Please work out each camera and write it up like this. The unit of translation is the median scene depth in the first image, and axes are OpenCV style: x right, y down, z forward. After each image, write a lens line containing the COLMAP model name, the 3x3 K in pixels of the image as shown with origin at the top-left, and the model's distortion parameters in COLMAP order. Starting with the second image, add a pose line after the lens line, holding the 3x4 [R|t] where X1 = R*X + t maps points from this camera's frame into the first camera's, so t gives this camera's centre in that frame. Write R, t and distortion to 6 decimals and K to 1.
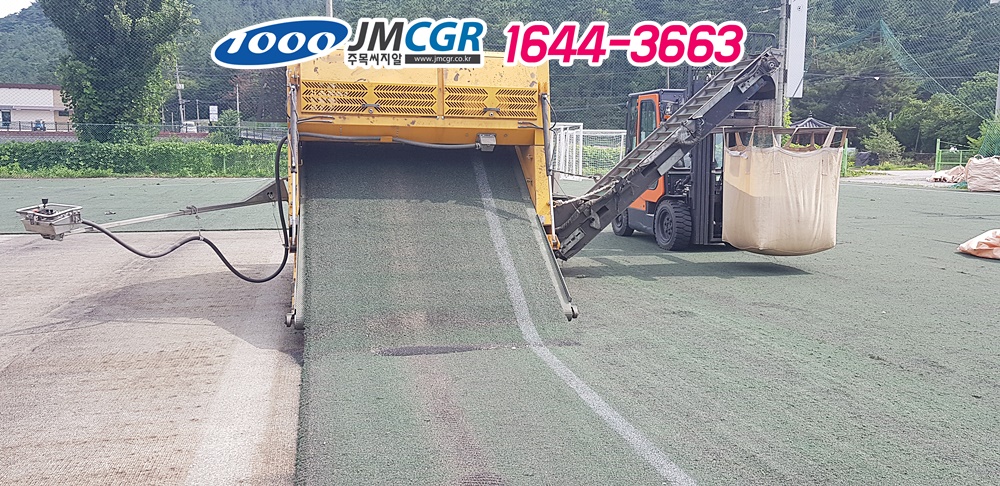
lens RADIAL K [[735.0, 0, 500.0], [0, 735.0, 243.0], [0, 0, 1]] dist [0.003964, -0.057792]
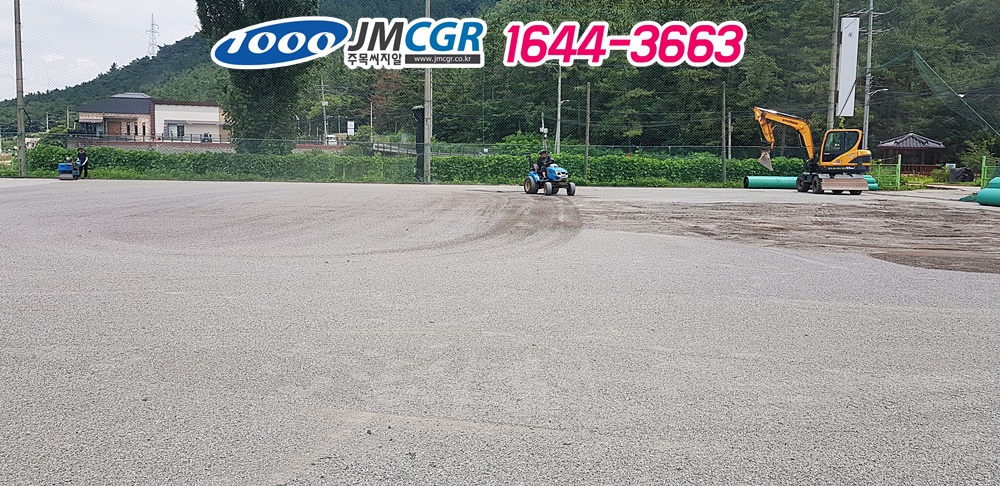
lens RADIAL K [[735.0, 0, 500.0], [0, 735.0, 243.0], [0, 0, 1]] dist [0.003964, -0.057792]
pose [[0.983380, 0.027821, -0.179414, 0.141869], [-0.030746, 0.999435, -0.013545, 0.026995], [0.178936, 0.018836, 0.983680, -0.220232]]
